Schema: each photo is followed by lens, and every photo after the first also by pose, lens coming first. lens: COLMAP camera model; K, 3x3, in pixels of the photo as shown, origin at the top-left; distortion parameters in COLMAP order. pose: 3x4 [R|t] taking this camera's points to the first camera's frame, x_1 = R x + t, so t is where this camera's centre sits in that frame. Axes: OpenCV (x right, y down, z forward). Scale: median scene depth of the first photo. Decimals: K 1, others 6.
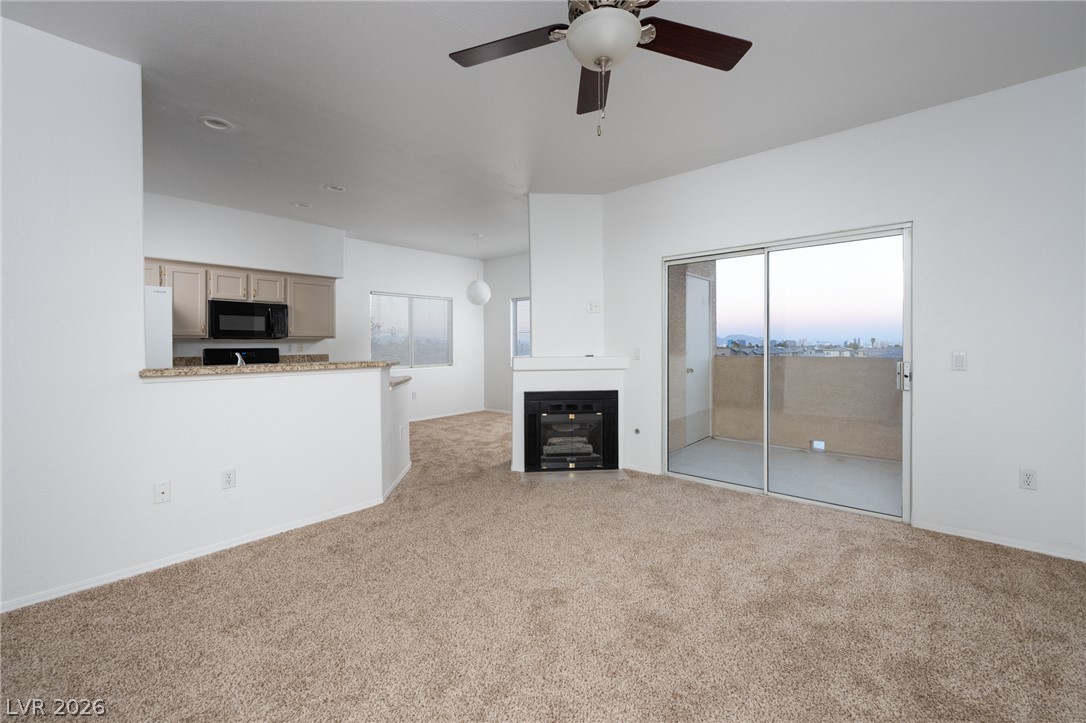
lens RADIAL K [[458.6, 0, 547.2], [0, 458.6, 341.4], [0, 0, 1]] dist [-0.001023, 0.000123]
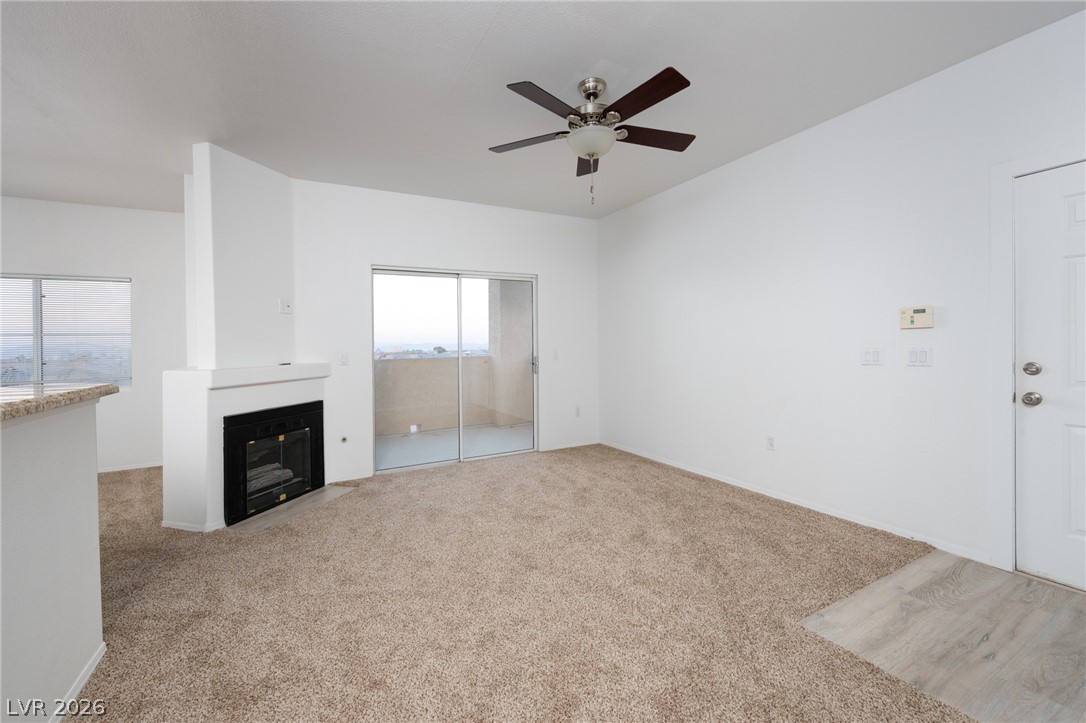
lens RADIAL K [[458.6, 0, 544.7], [0, 458.6, 351.2], [0, 0, 1]] dist [-0.001023, 0.000123]
pose [[0.336293, -0.015760, 0.941626, -0.561344], [0.015041, 0.999822, 0.011363, 0.005566], [-0.941637, 0.010341, 0.336470, 0.276612]]
